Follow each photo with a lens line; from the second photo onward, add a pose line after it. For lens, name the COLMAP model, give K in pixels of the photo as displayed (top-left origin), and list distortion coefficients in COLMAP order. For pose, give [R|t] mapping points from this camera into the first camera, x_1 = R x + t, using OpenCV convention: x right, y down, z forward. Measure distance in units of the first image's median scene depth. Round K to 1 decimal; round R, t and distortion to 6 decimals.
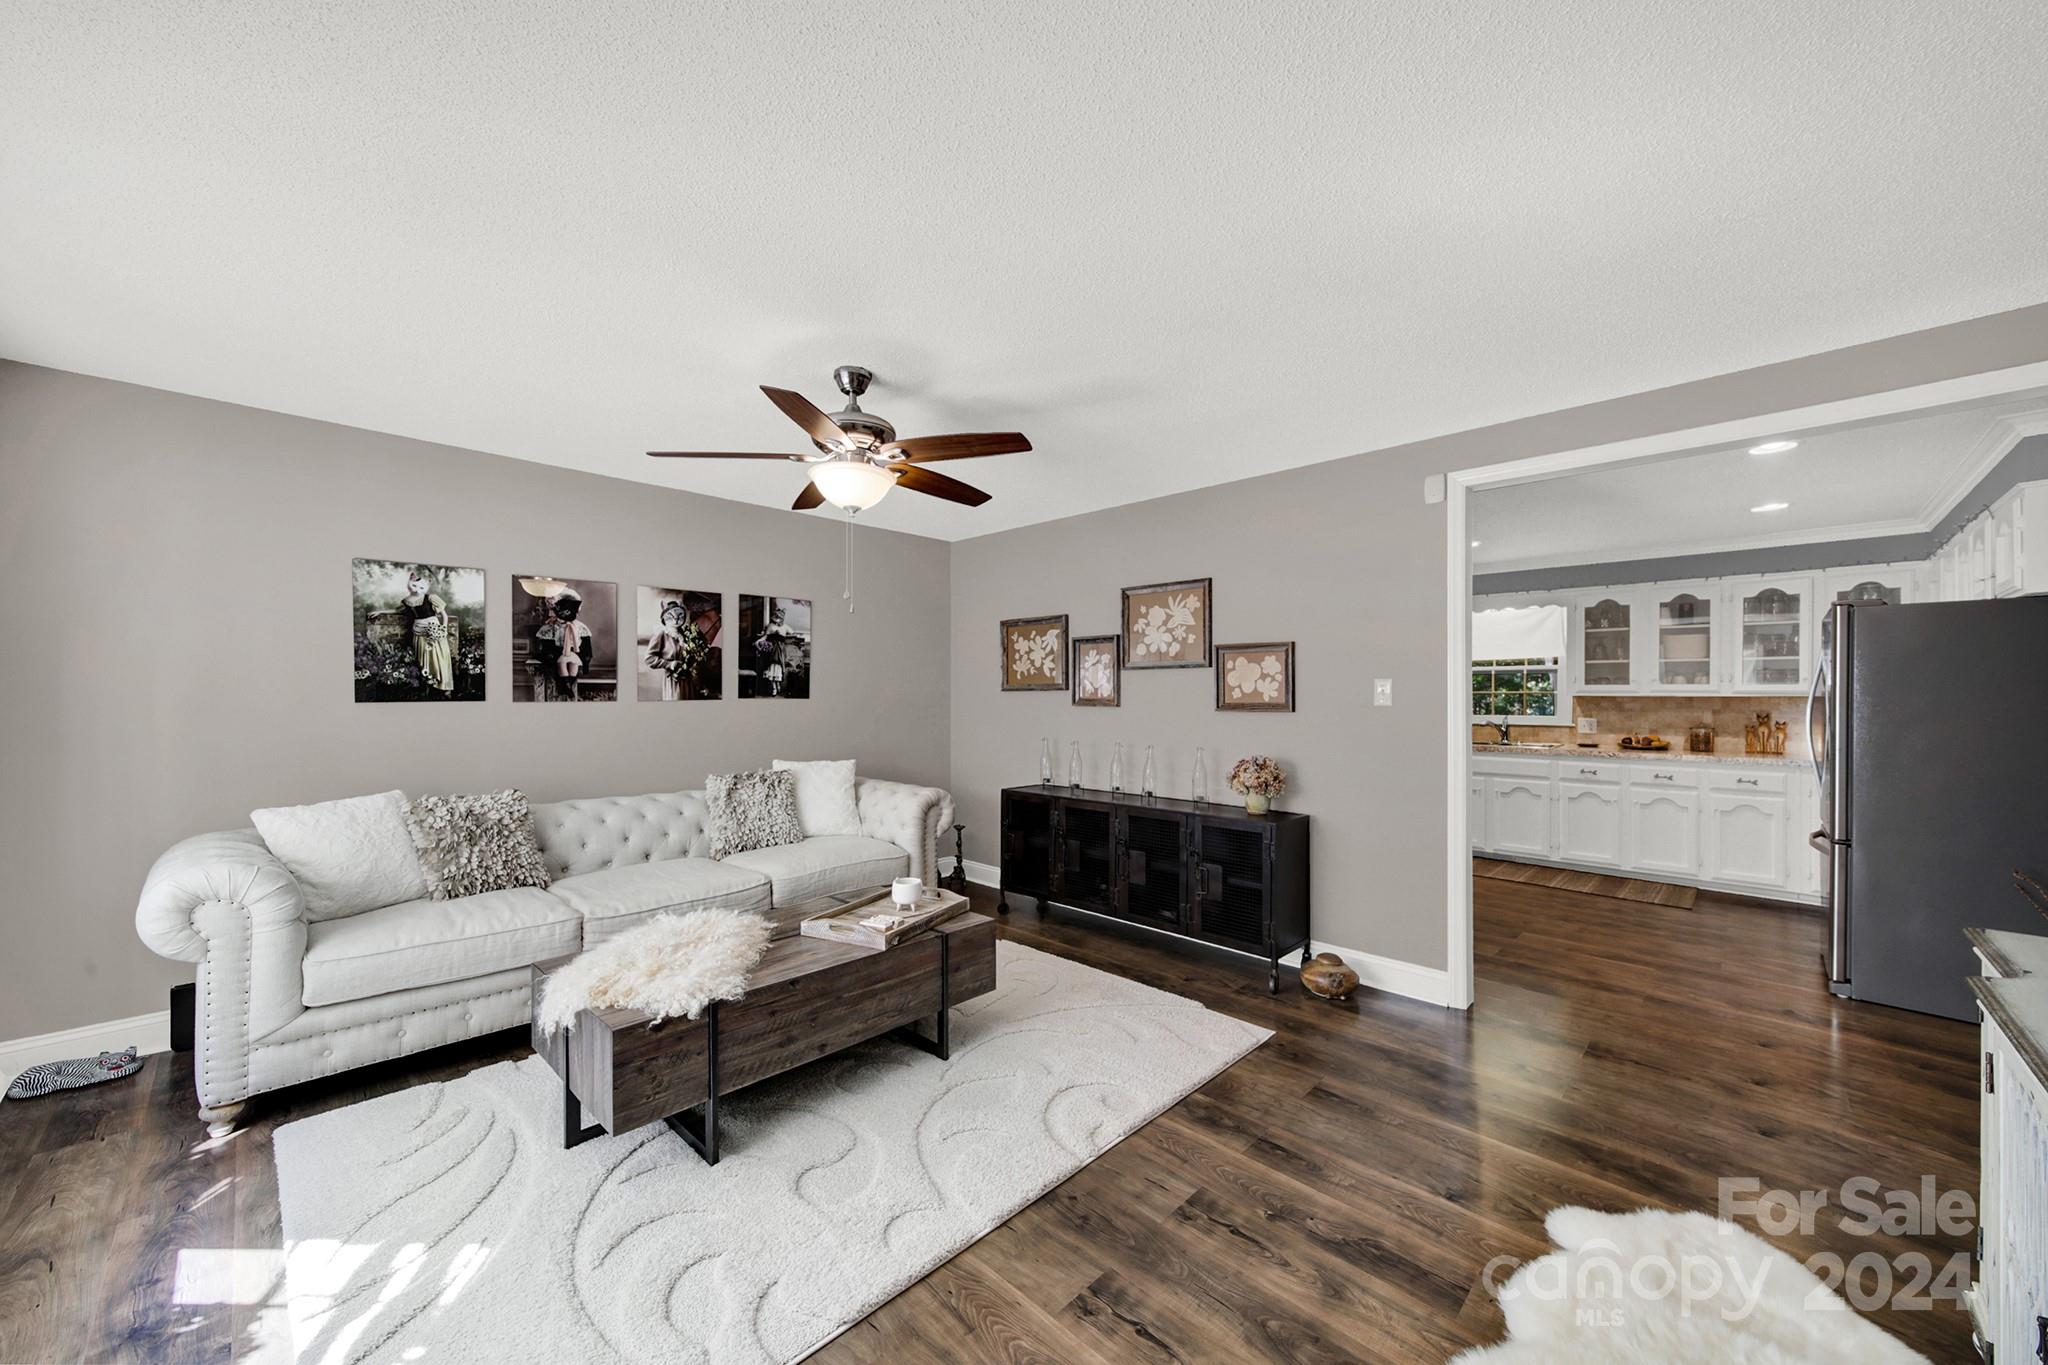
lens RADIAL K [[757.3, 0, 1015.8], [0, 757.3, 685.6], [0, 0, 1]] dist [-0.000445, 0.001181]
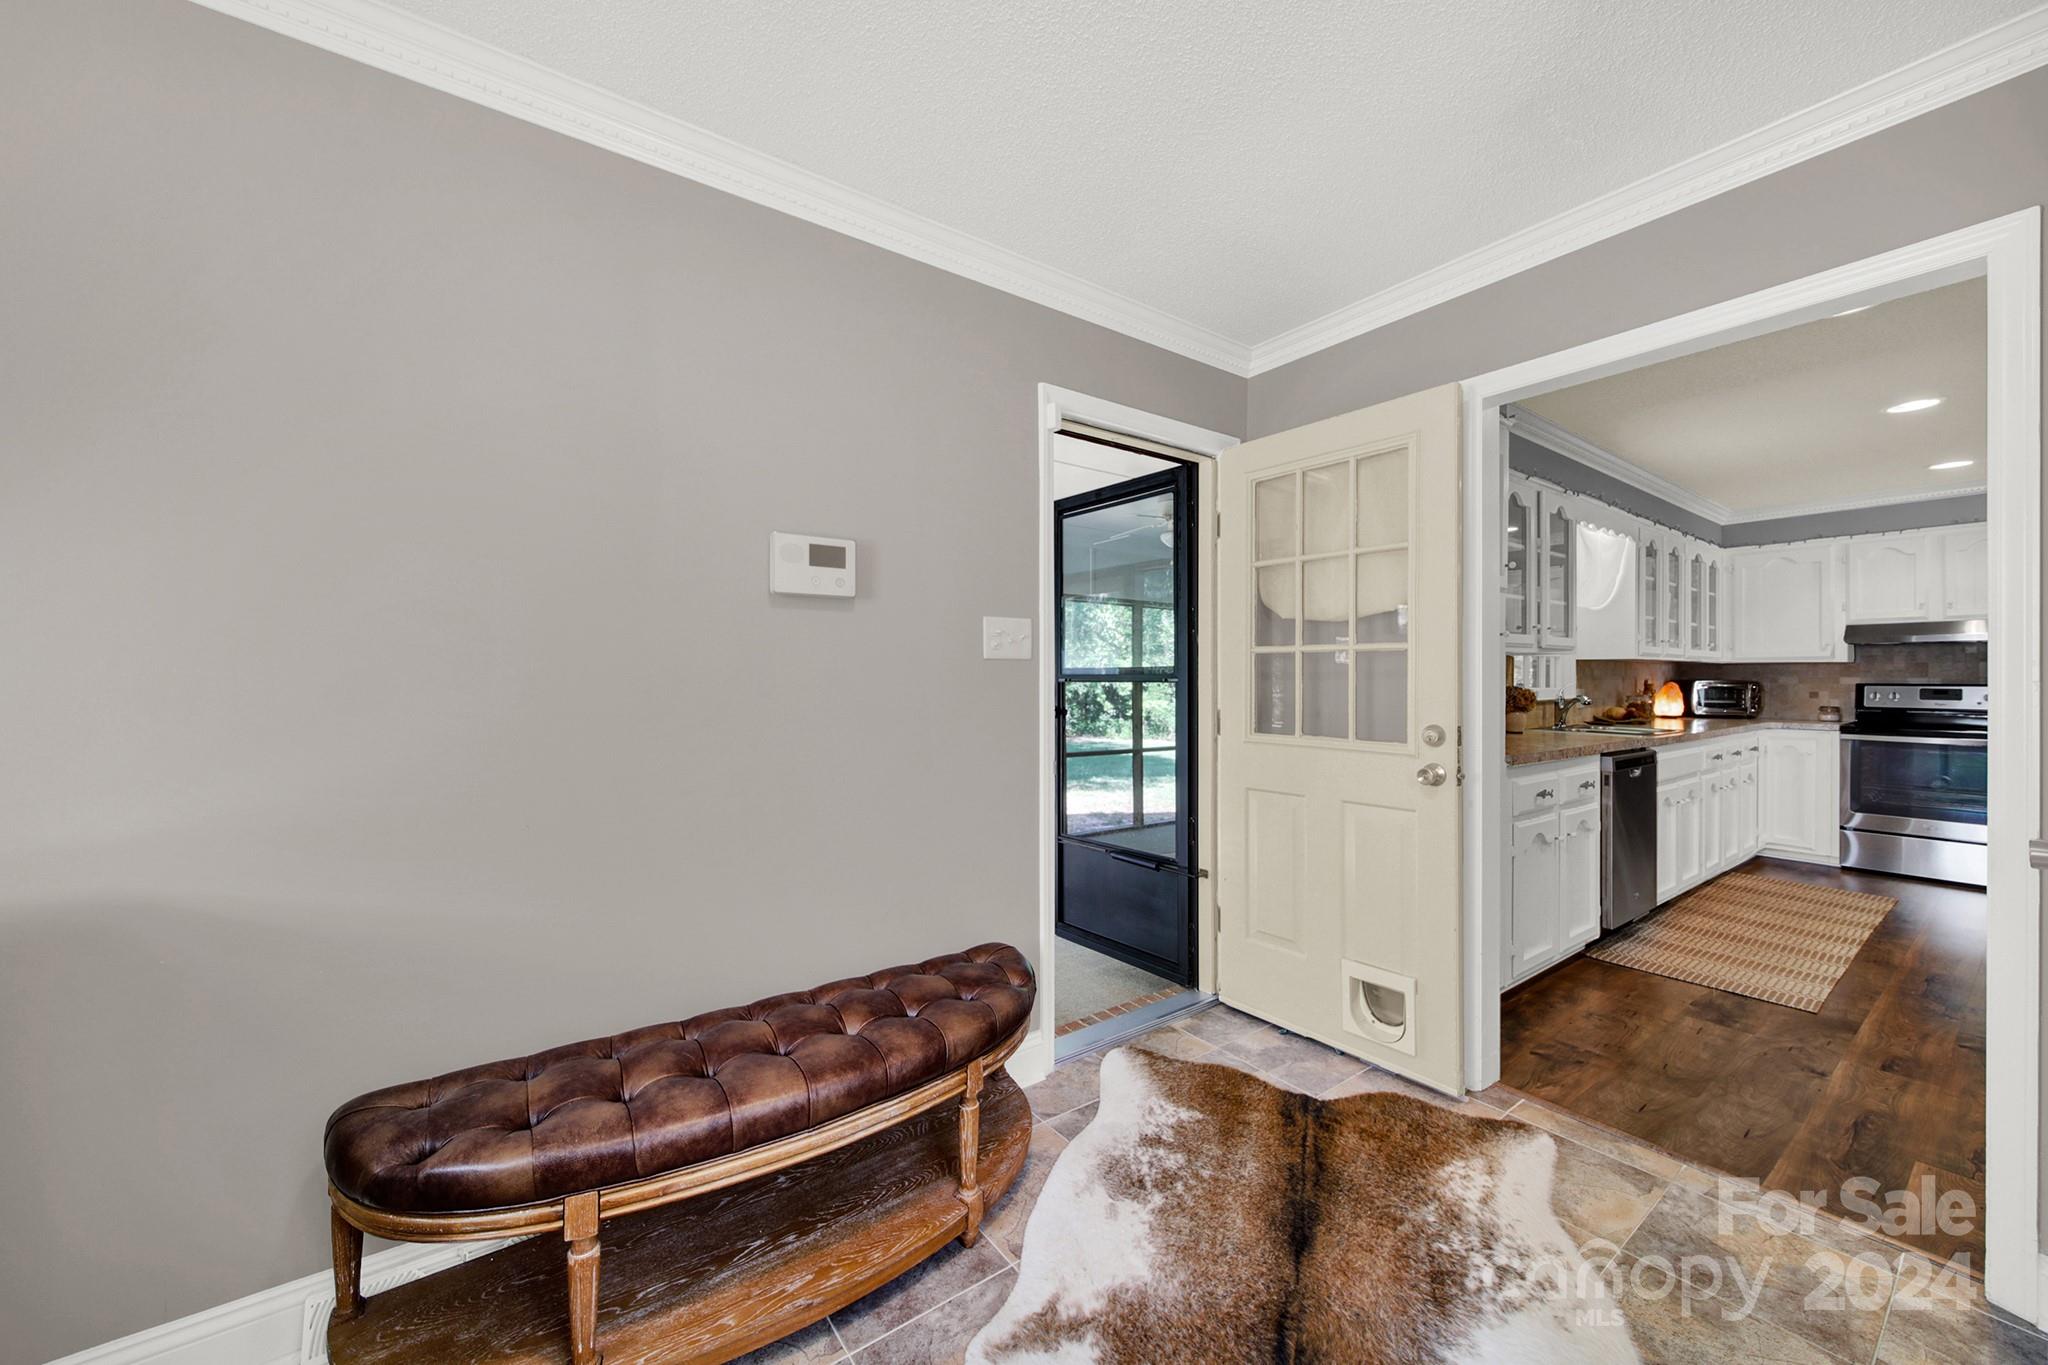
lens RADIAL K [[757.3, 0, 1059.5], [0, 757.3, 678.2], [0, 0, 1]] dist [-0.000445, 0.001181]
pose [[0.168006, -0.005732, 0.985769, -0.111396], [-0.013386, 0.999878, 0.008096, 0.034225], [-0.985695, -0.014556, 0.167908, 1.489101]]
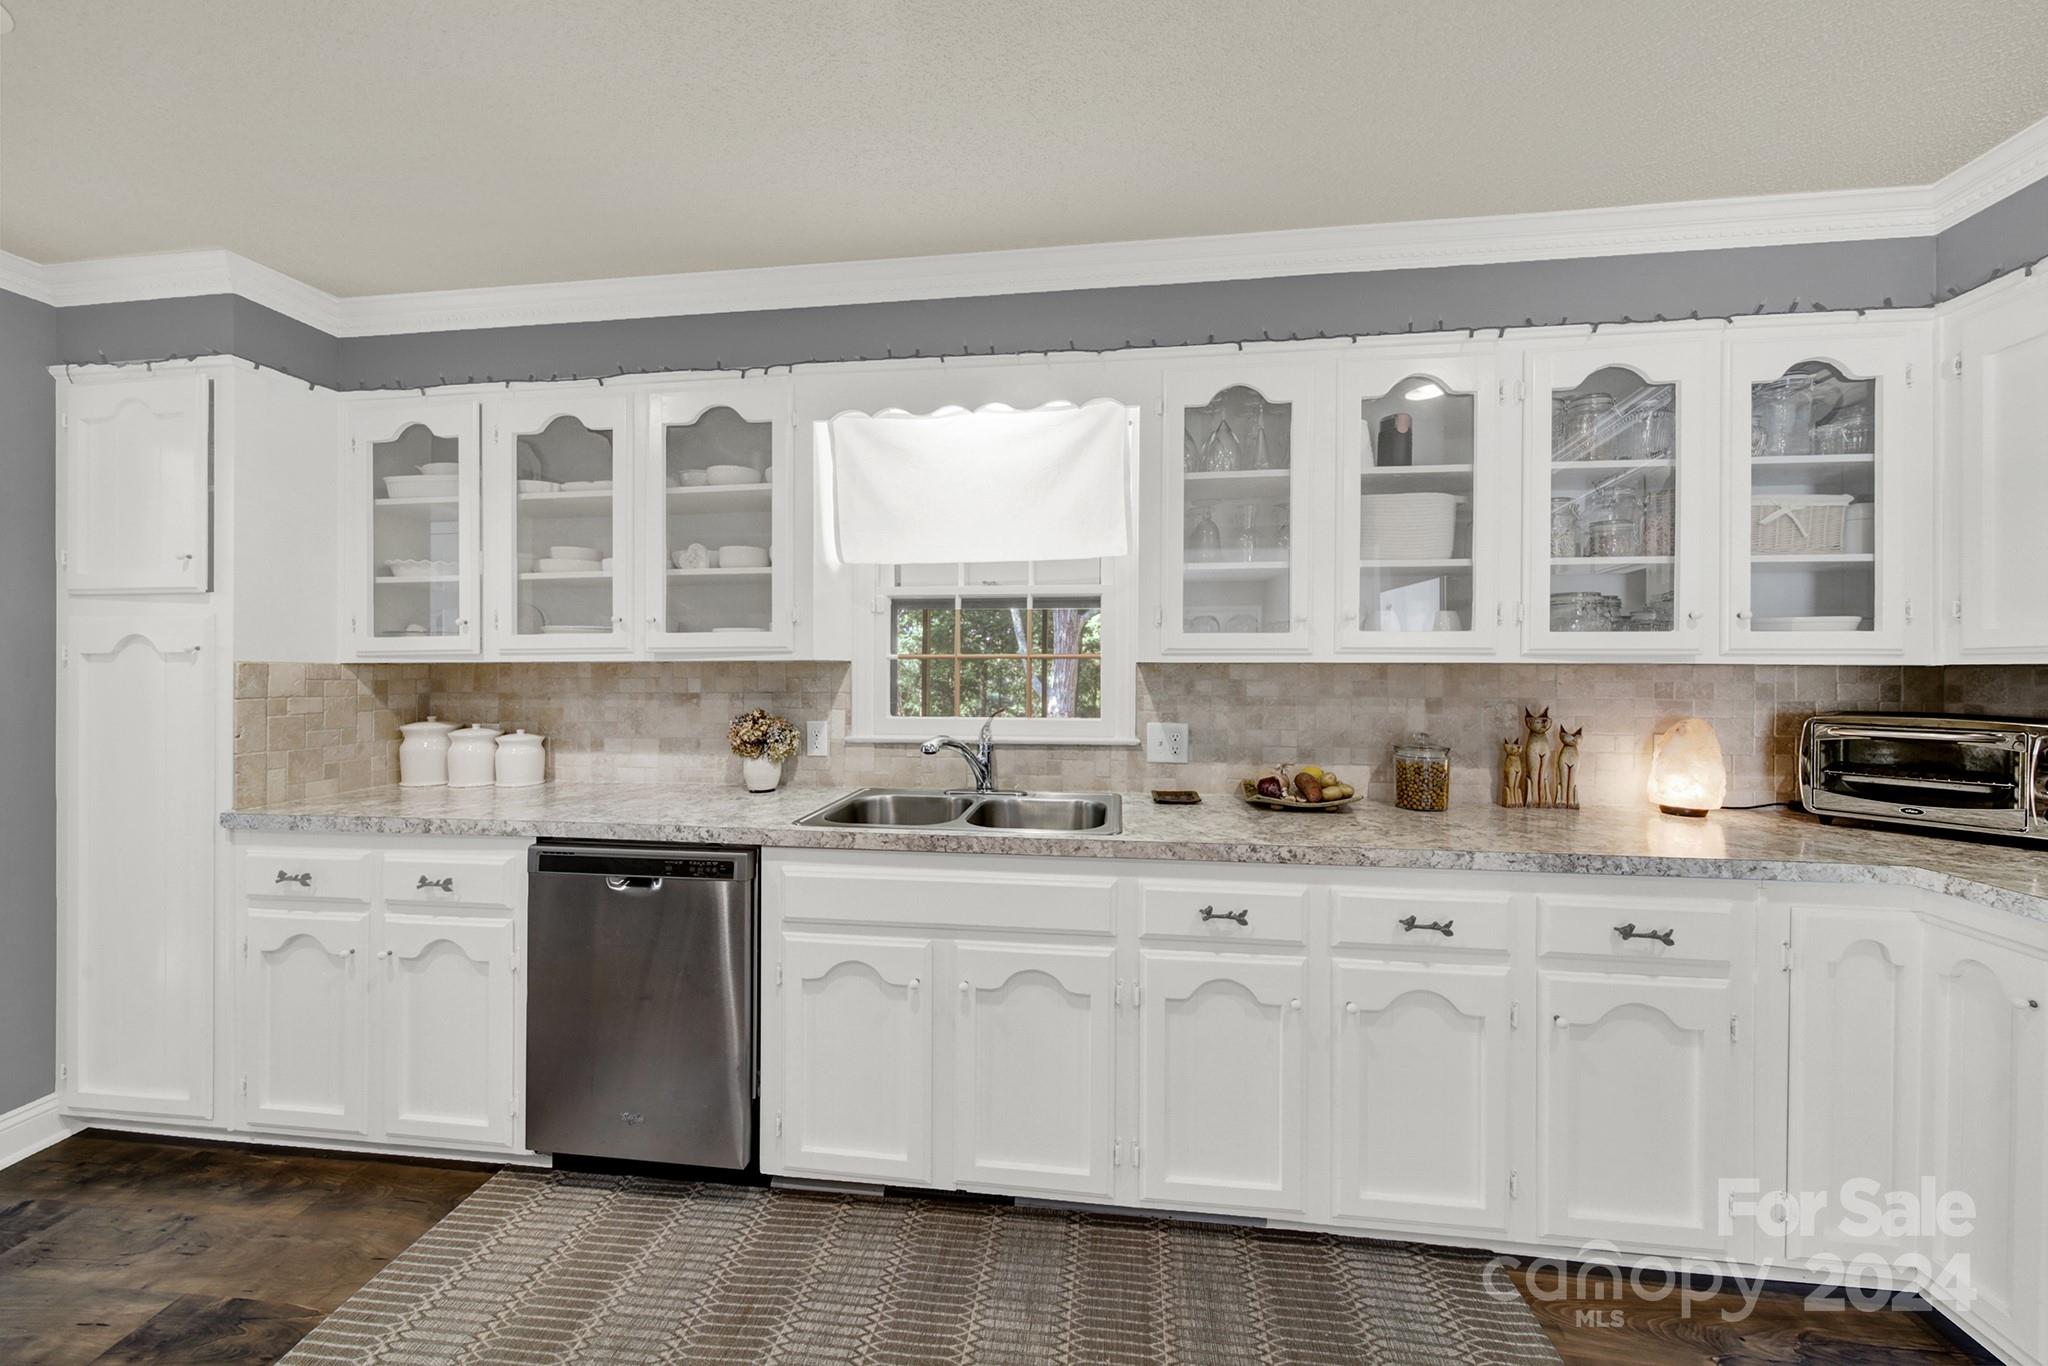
lens RADIAL K [[757.3, 0, 1018.8], [0, 757.3, 663.8], [0, 0, 1]] dist [-0.000445, 0.001181]
pose [[0.804448, 0.000831, 0.594022, 0.498231], [-0.005260, 0.999970, 0.005725, 0.012192], [-0.594000, -0.007730, 0.804428, 0.786288]]
